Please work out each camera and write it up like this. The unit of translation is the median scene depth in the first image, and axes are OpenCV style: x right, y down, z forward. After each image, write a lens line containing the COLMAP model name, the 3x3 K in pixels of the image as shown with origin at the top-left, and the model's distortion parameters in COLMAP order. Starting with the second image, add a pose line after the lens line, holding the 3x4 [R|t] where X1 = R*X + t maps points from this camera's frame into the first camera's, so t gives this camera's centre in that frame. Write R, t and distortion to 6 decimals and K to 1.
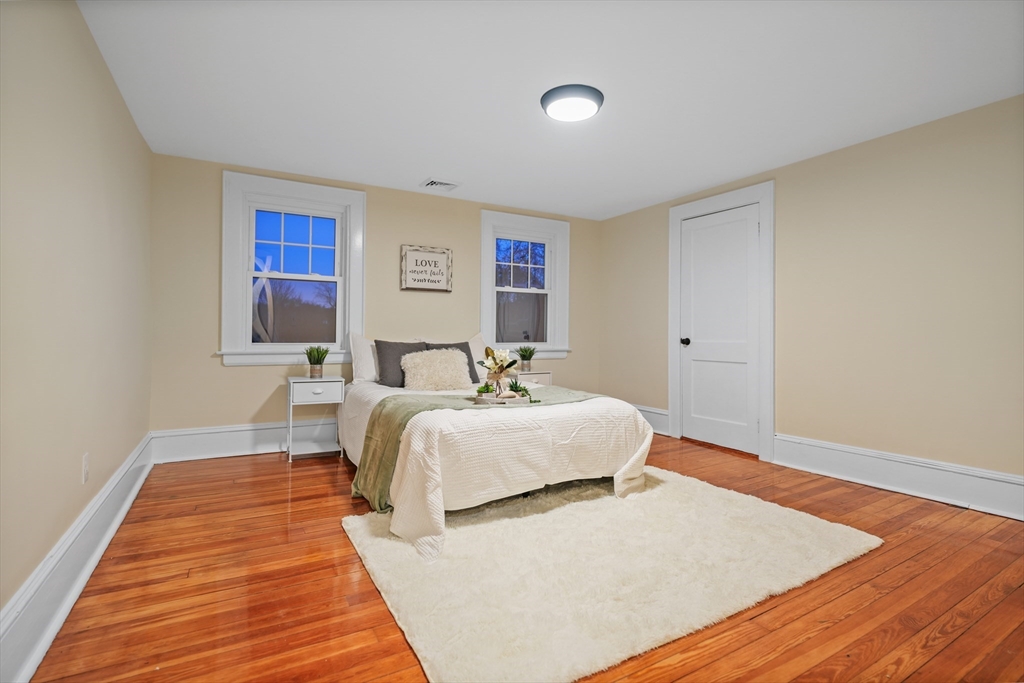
lens RADIAL K [[488.2, 0, 517.8], [0, 488.2, 340.0], [0, 0, 1]] dist [-0.003041, 0.000204]
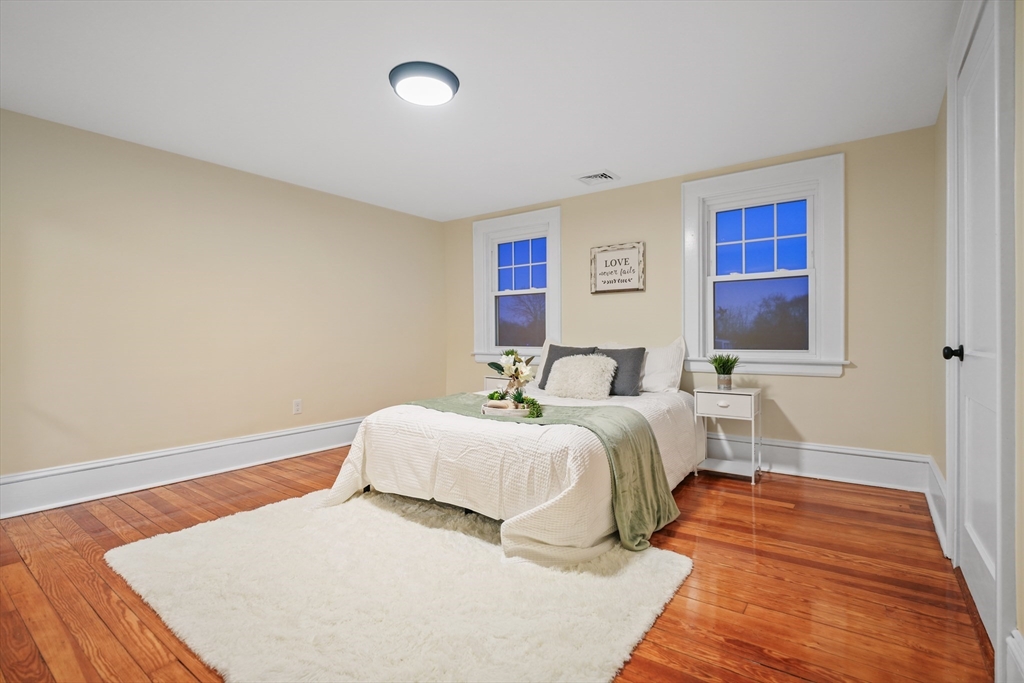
lens RADIAL K [[488.2, 0, 497.1], [0, 488.2, 329.2], [0, 0, 1]] dist [-0.003041, 0.000204]
pose [[0.379977, -0.019939, -0.924781, 0.593498], [-0.002566, 0.999741, -0.022610, -0.008515], [0.924992, 0.010964, 0.379827, 0.445708]]
